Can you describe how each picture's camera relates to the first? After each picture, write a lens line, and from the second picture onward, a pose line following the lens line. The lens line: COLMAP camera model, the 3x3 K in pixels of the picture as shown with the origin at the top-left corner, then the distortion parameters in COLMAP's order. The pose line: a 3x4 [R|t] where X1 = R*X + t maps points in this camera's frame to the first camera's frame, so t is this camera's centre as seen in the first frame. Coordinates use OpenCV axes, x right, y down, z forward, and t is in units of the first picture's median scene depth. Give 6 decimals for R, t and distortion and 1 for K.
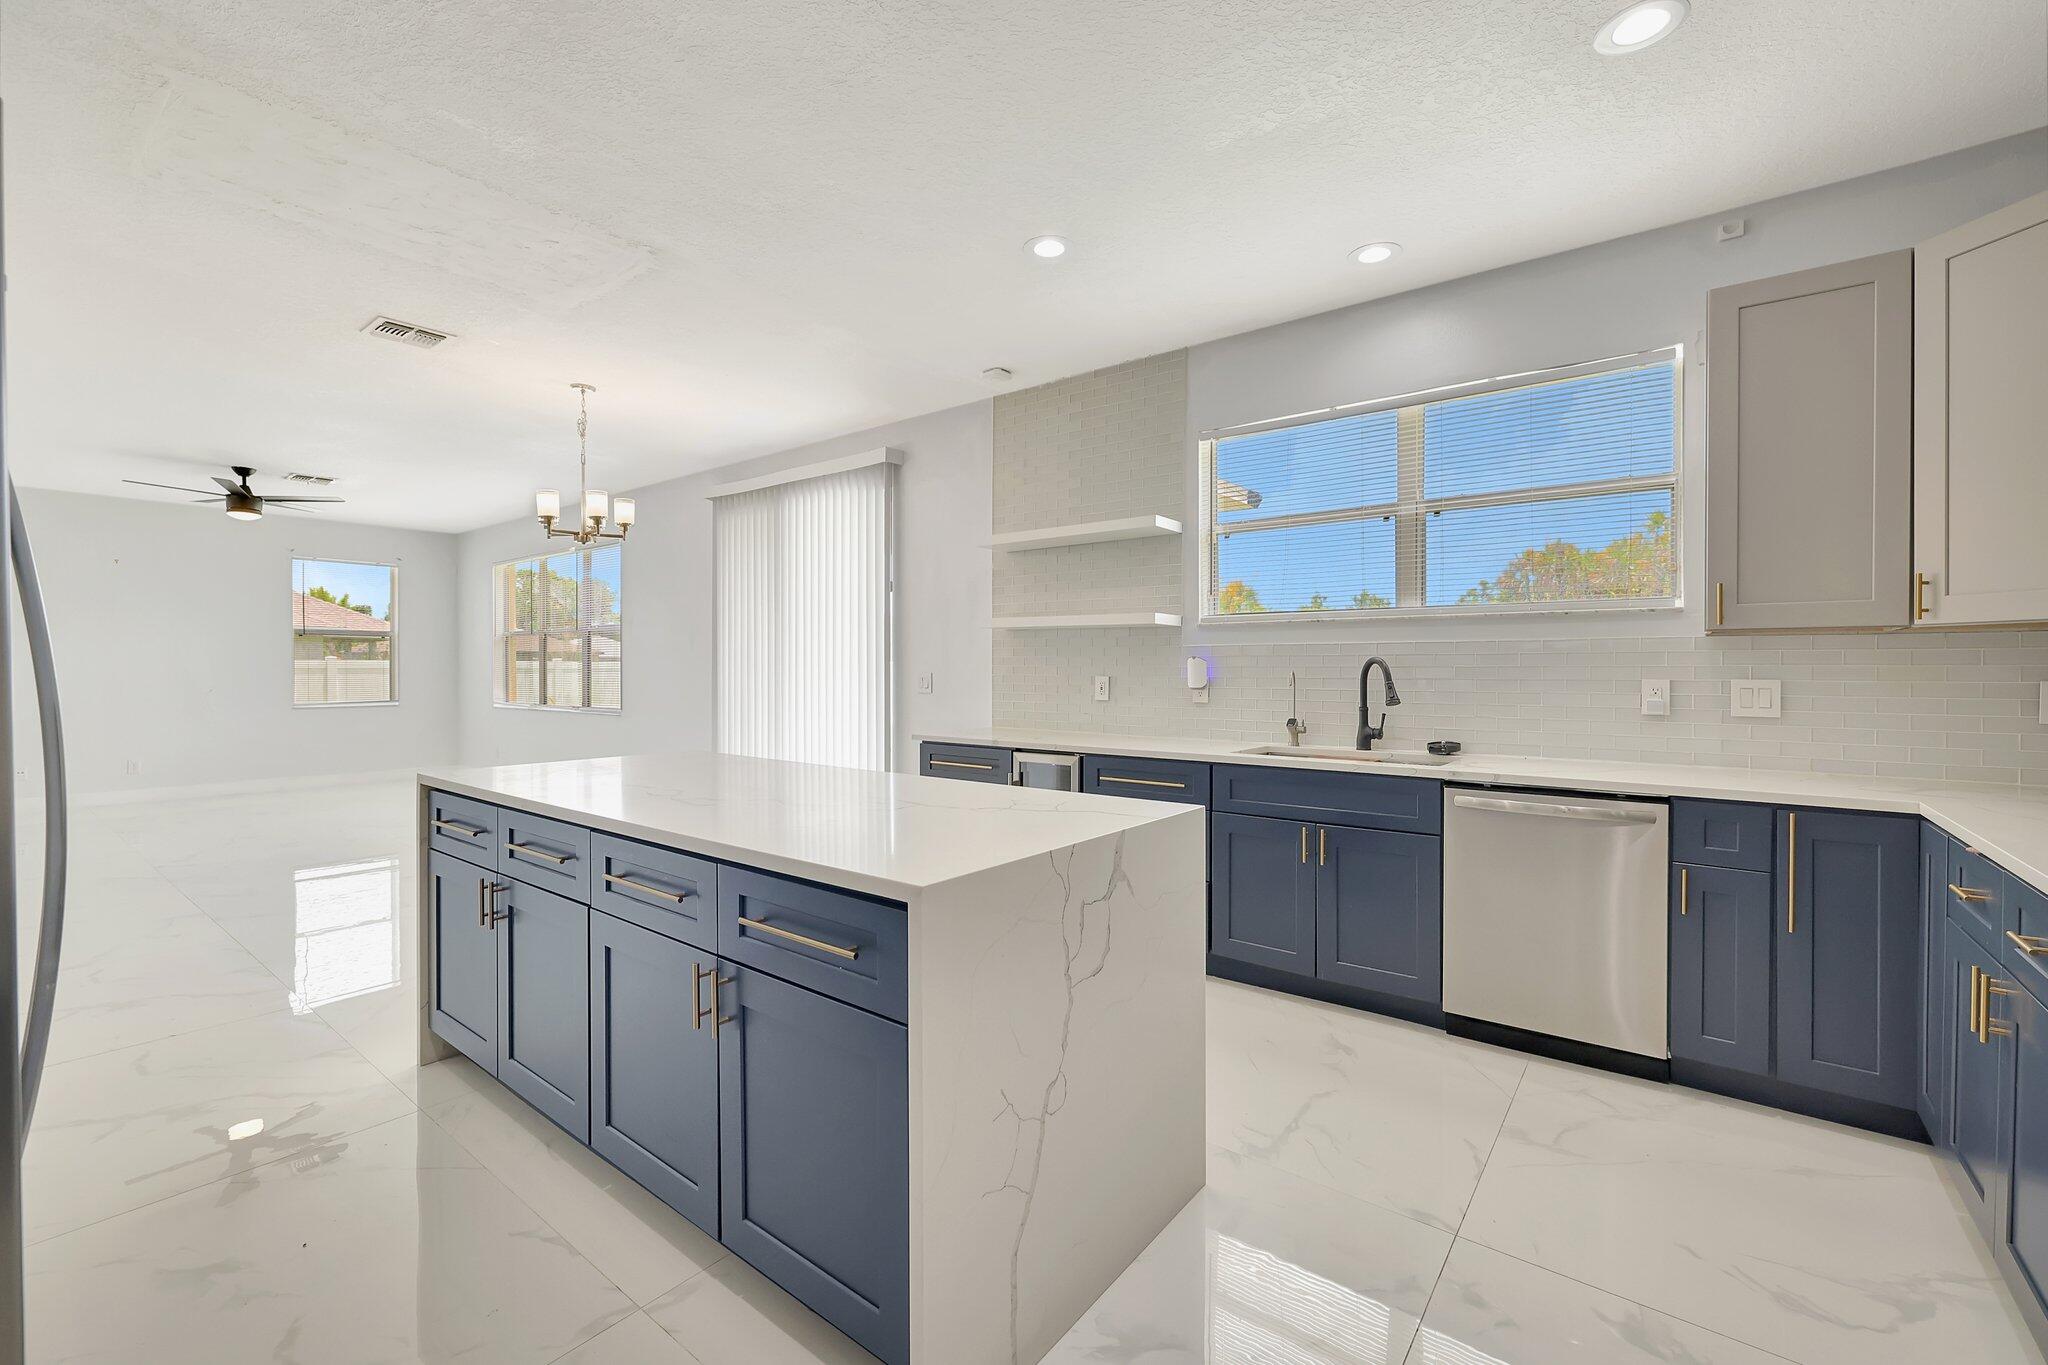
lens RADIAL K [[851.9, 0, 1028.8], [0, 851.9, 673.1], [0, 0, 1]] dist [-0.000363, 0.000021]
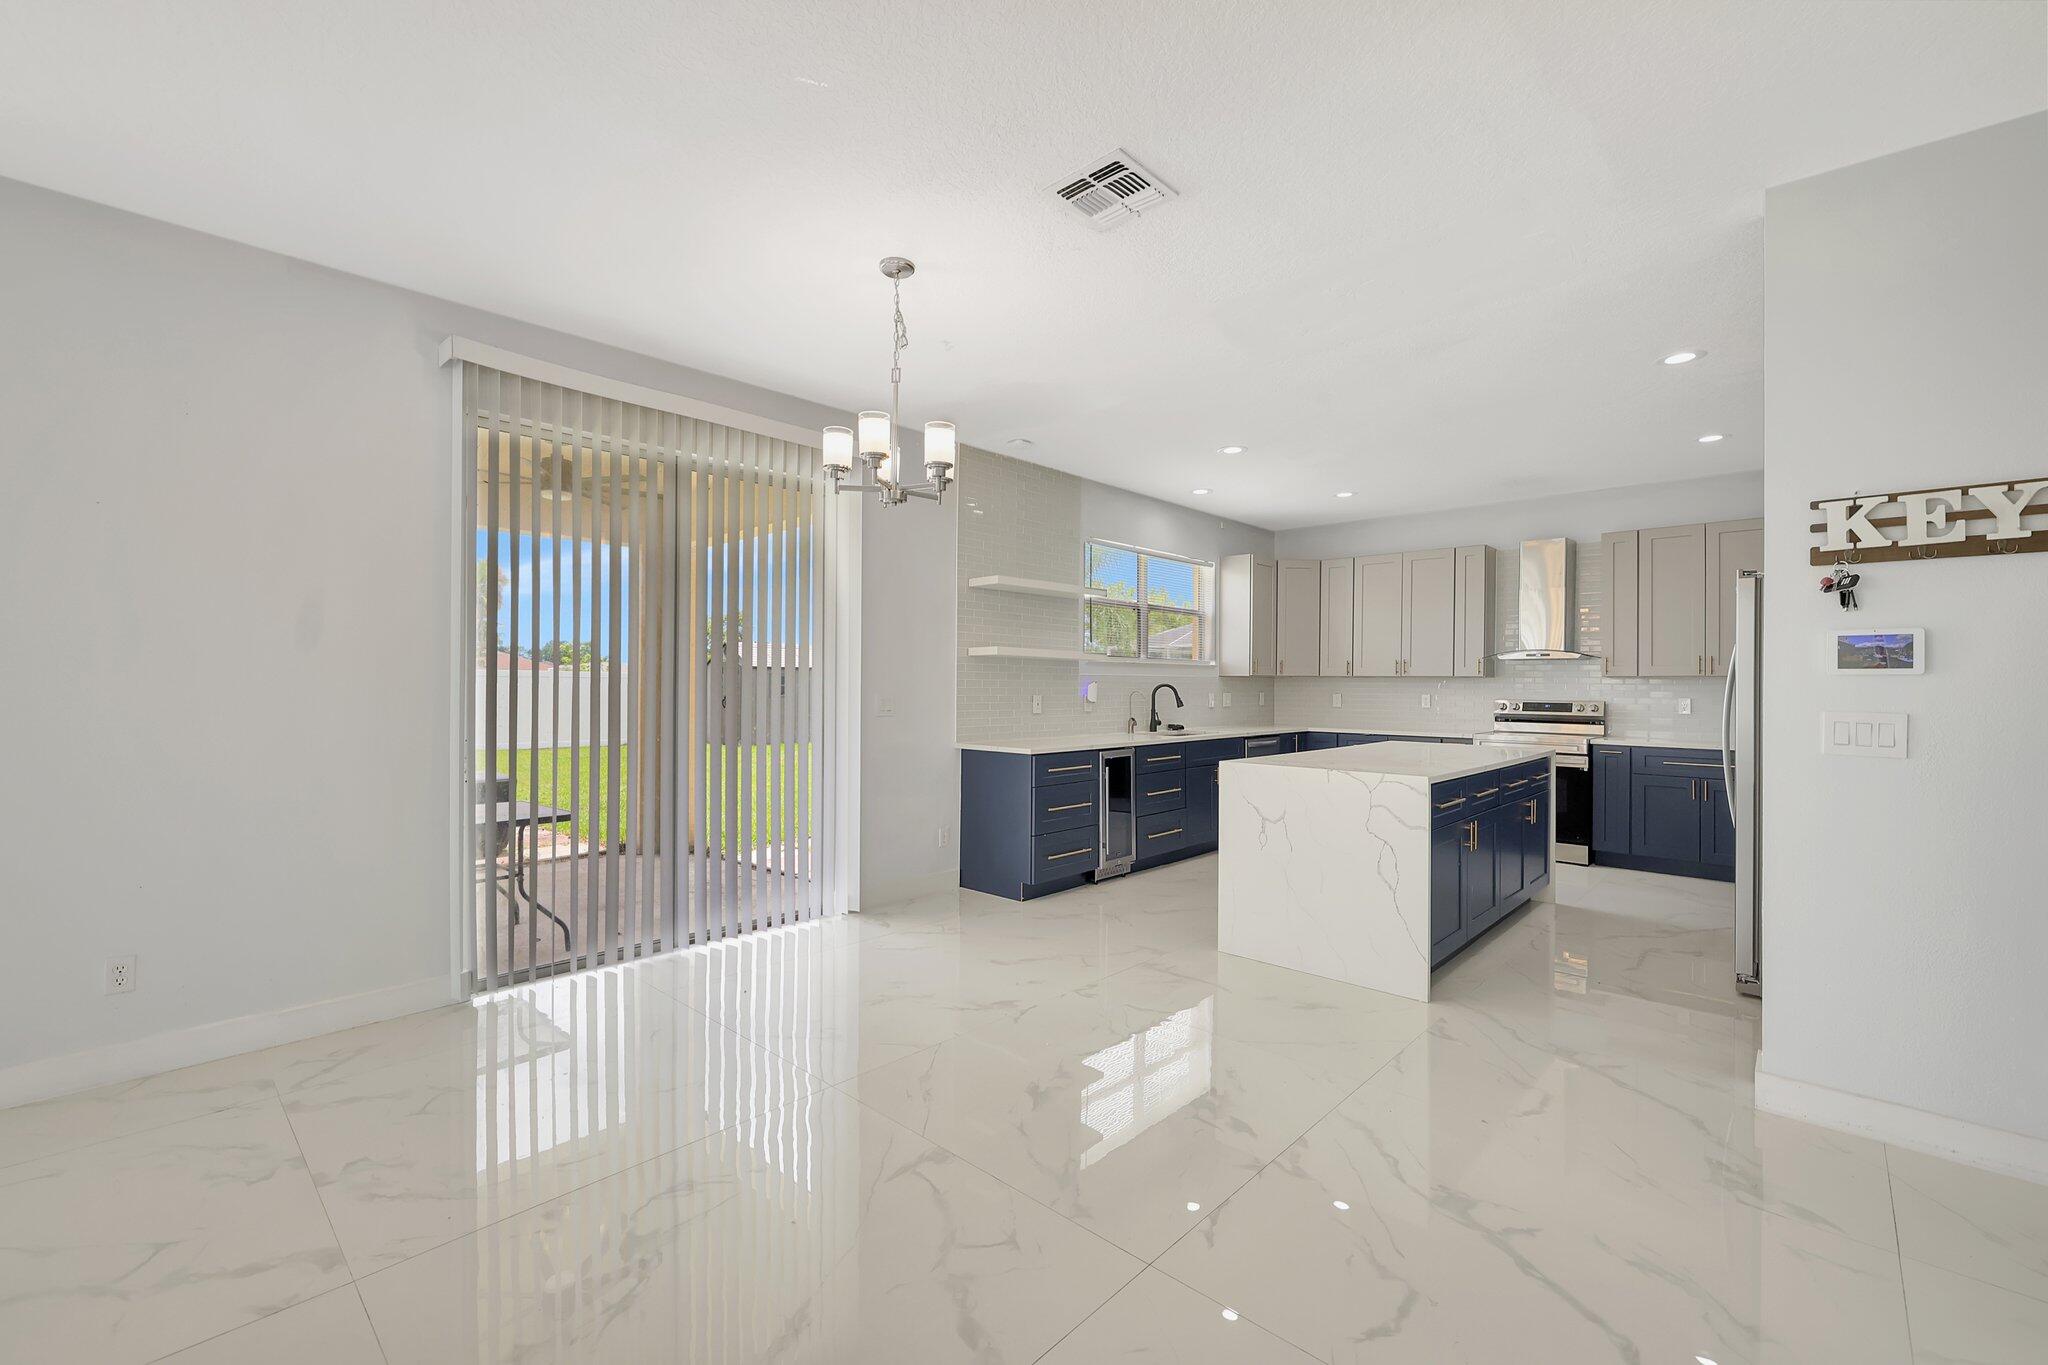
lens RADIAL K [[851.9, 0, 1029.5], [0, 851.9, 688.3], [0, 0, 1]] dist [-0.000363, 0.000021]
pose [[0.082668, -0.009394, 0.996533, -1.252421], [0.001964, 0.999955, 0.009263, -0.020514], [-0.996575, 0.001191, 0.082683, 0.907379]]
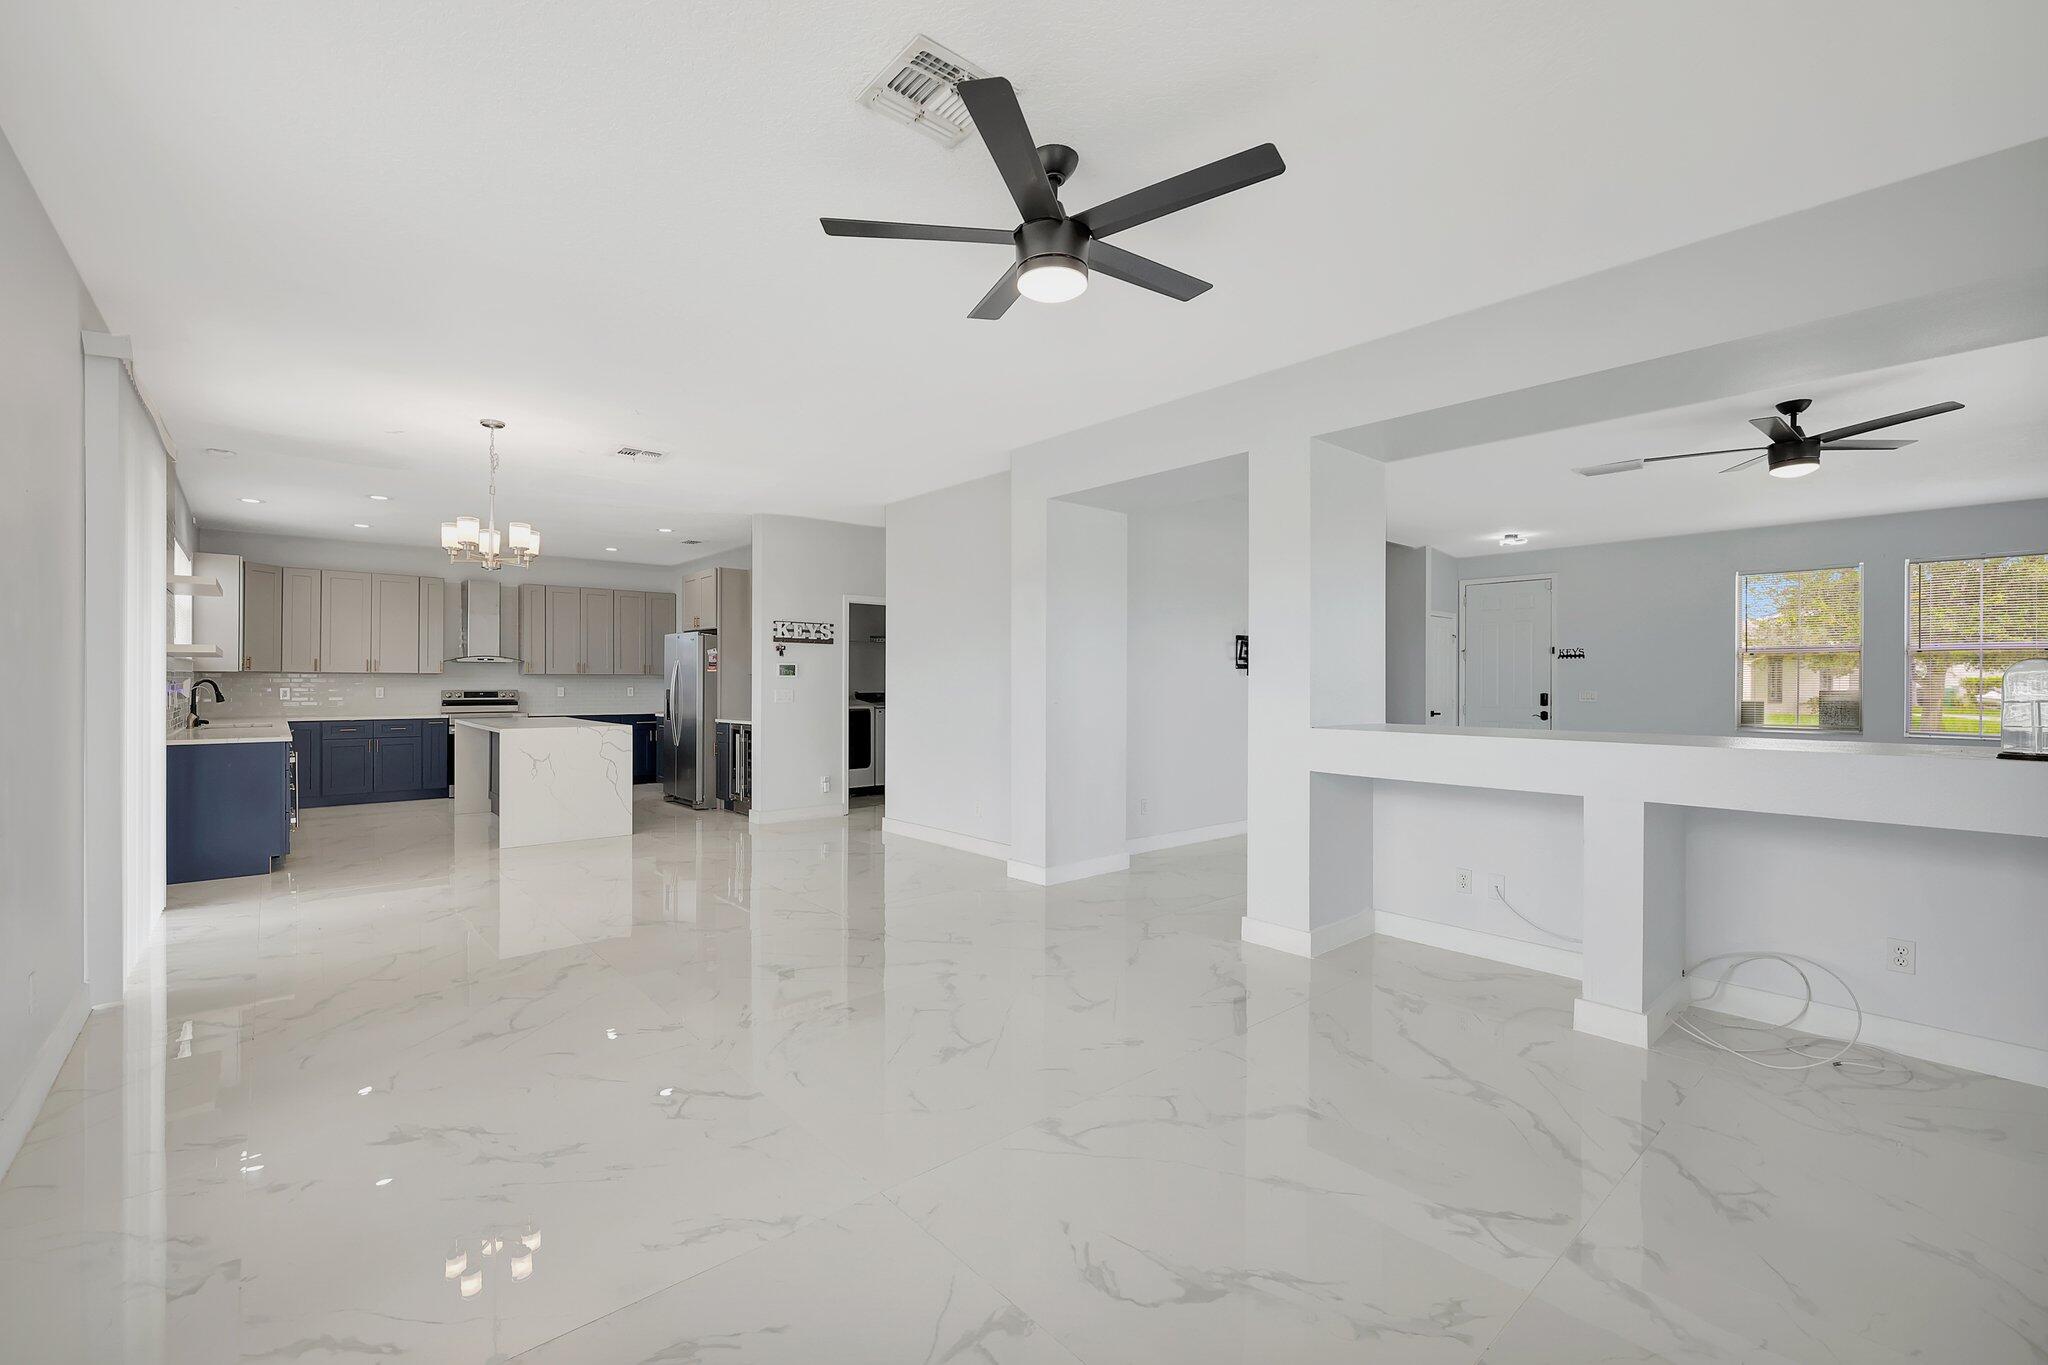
lens RADIAL K [[851.9, 0, 1022.3], [0, 851.9, 680.2], [0, 0, 1]] dist [-0.000363, 0.000021]
pose [[-0.982994, -0.006703, 0.183513, -1.494203], [-0.005641, 0.999964, 0.006305, -0.031923], [-0.183549, 0.005162, -0.982997, 2.212393]]
